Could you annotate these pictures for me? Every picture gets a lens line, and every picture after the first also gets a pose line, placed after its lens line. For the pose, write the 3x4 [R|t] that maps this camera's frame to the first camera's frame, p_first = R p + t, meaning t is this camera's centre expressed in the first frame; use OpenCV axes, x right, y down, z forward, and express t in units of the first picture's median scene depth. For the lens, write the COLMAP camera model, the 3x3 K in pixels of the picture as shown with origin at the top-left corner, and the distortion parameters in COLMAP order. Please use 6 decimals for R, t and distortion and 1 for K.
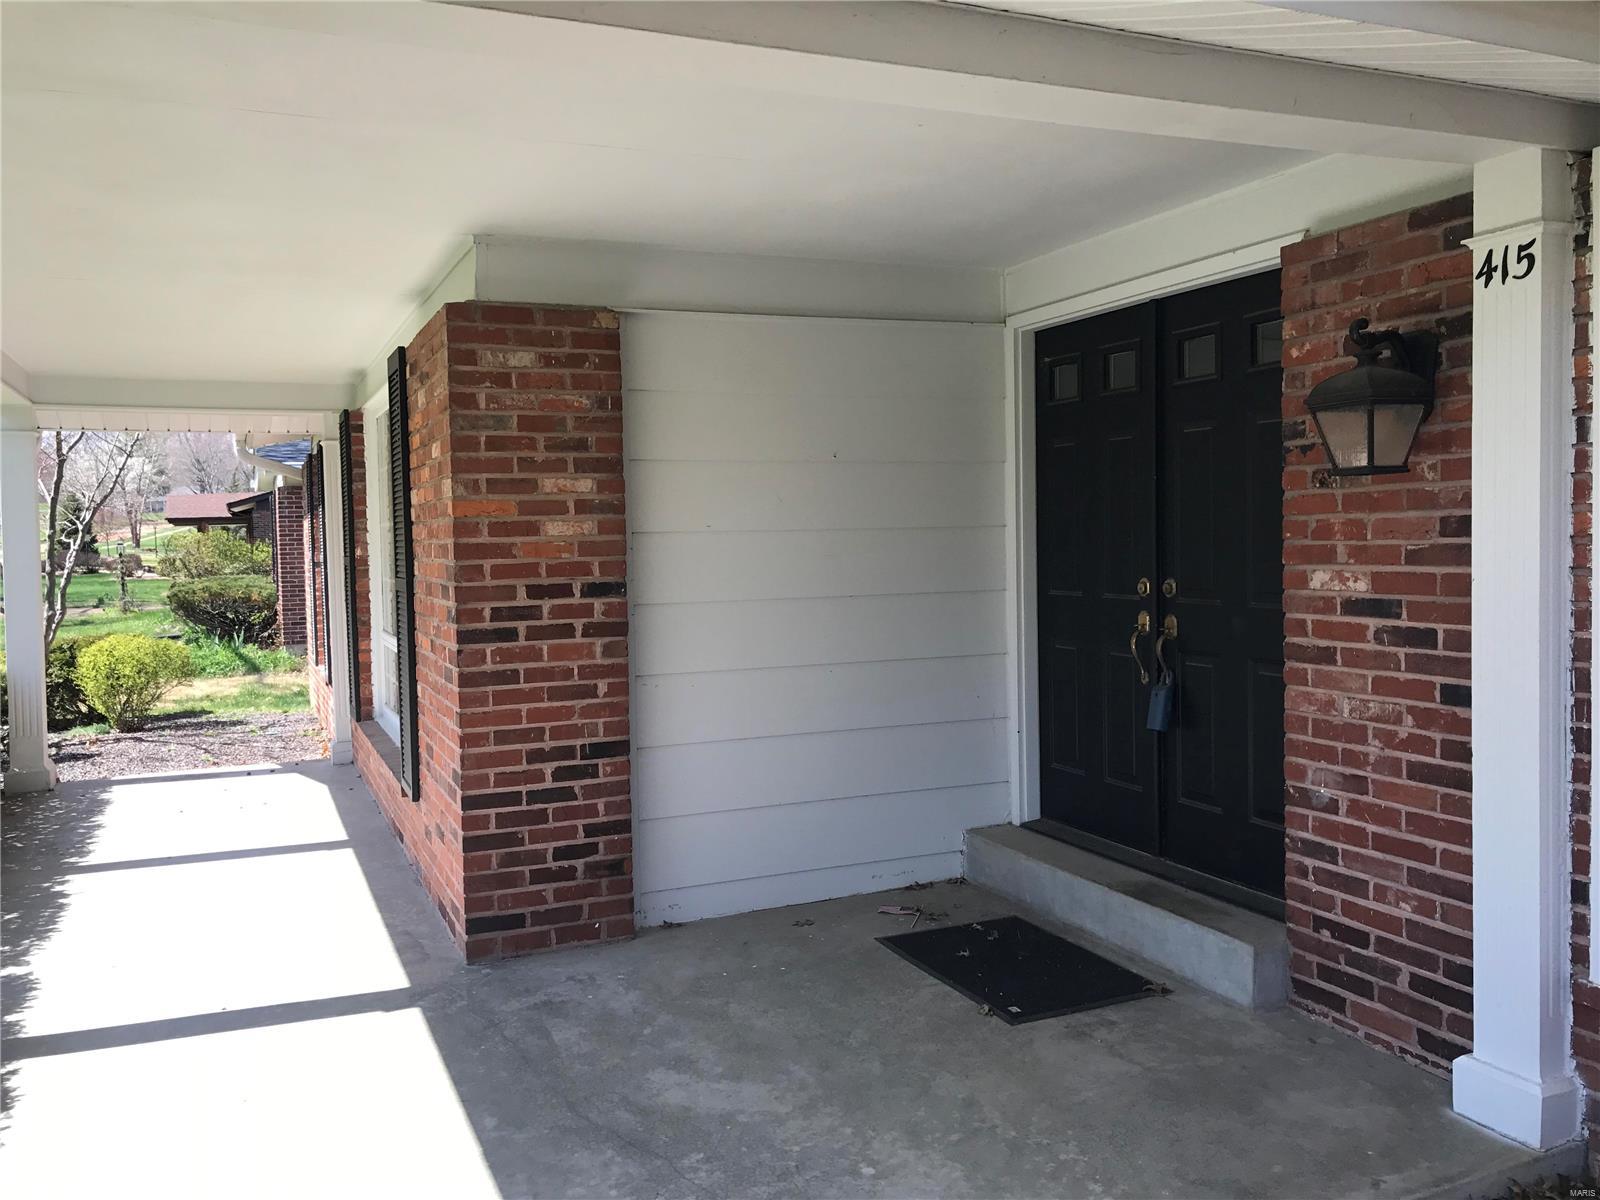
lens RADIAL K [[1296.6, 0, 793.8], [0, 1296.6, 596.5], [0, 0, 1]] dist [0.045765, -0.081749]
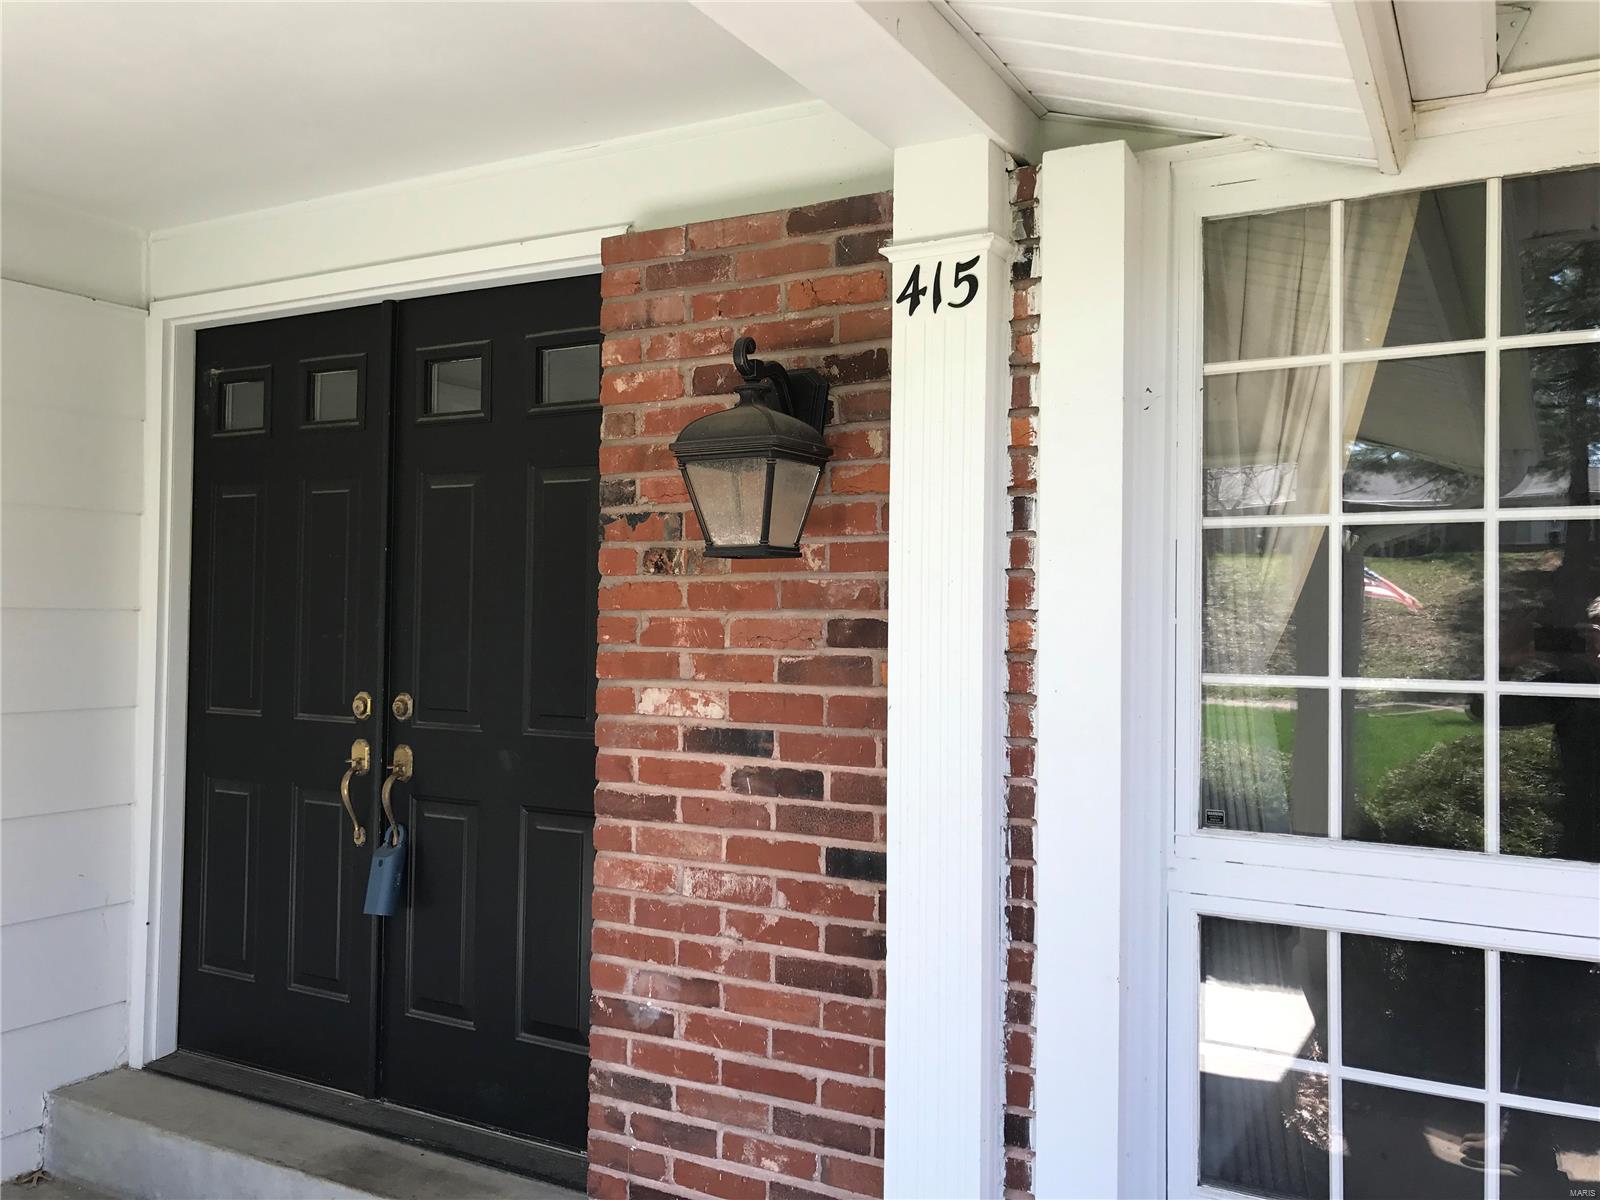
lens RADIAL K [[1305.7, 0, 797.4], [0, 1305.7, 596.1], [0, 0, 1]] dist [0.059821, -0.086205]
pose [[0.789807, 0.047303, 0.611528, 0.025714], [-0.002020, 0.997217, -0.074528, -0.017895], [-0.613352, 0.057628, 0.787705, 0.394690]]
